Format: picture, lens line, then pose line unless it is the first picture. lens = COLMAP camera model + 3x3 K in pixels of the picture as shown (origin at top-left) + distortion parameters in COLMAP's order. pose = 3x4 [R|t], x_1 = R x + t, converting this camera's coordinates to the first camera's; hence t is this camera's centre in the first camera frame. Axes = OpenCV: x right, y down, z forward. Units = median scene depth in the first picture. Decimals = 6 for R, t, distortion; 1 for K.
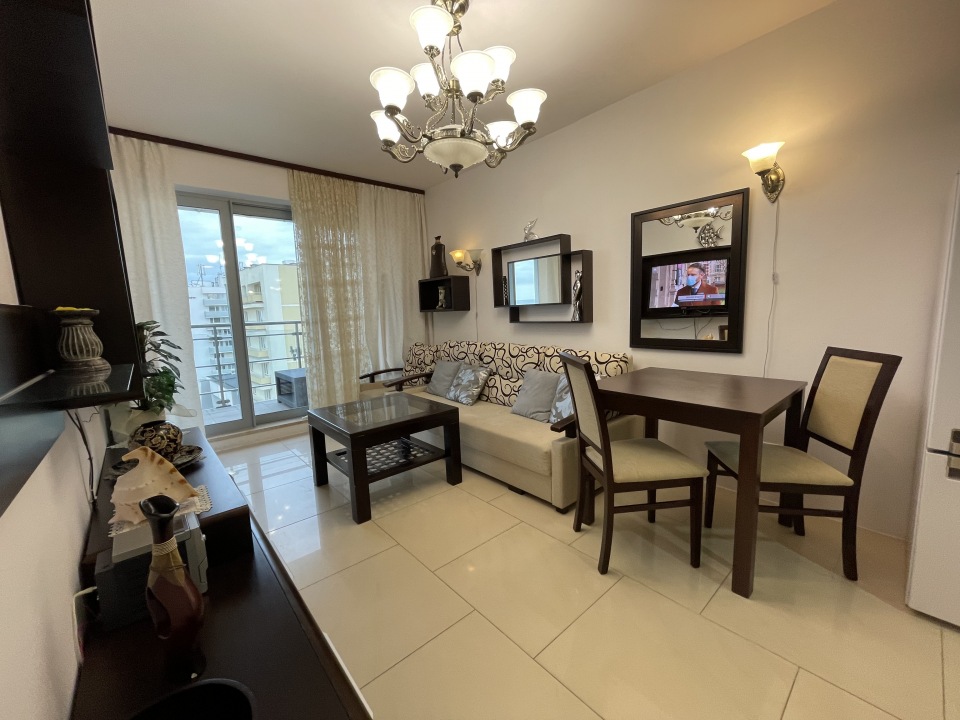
lens RADIAL K [[386.8, 0, 481.7], [0, 386.8, 358.8], [0, 0, 1]] dist [-0.005994, -0.000940]
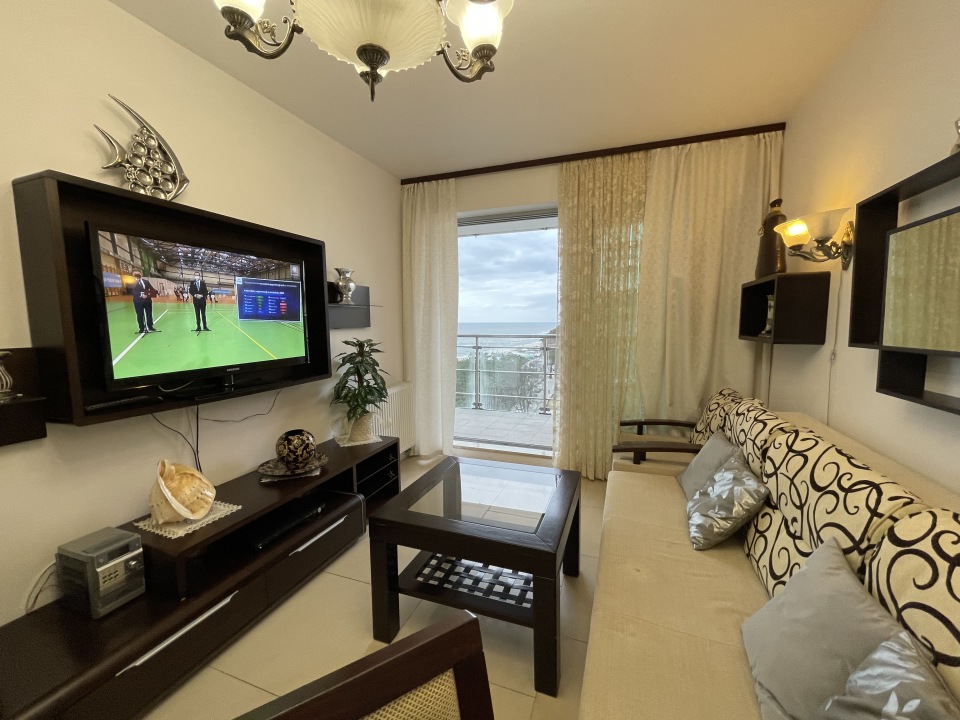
lens RADIAL K [[386.8, 0, 480.0], [0, 386.8, 359.6], [0, 0, 1]] dist [-0.005994, -0.000940]
pose [[0.470969, 0.116637, -0.874405, 0.194268], [-0.122493, 0.990265, 0.066115, -0.090662], [0.873604, 0.075970, 0.480671, 0.430439]]
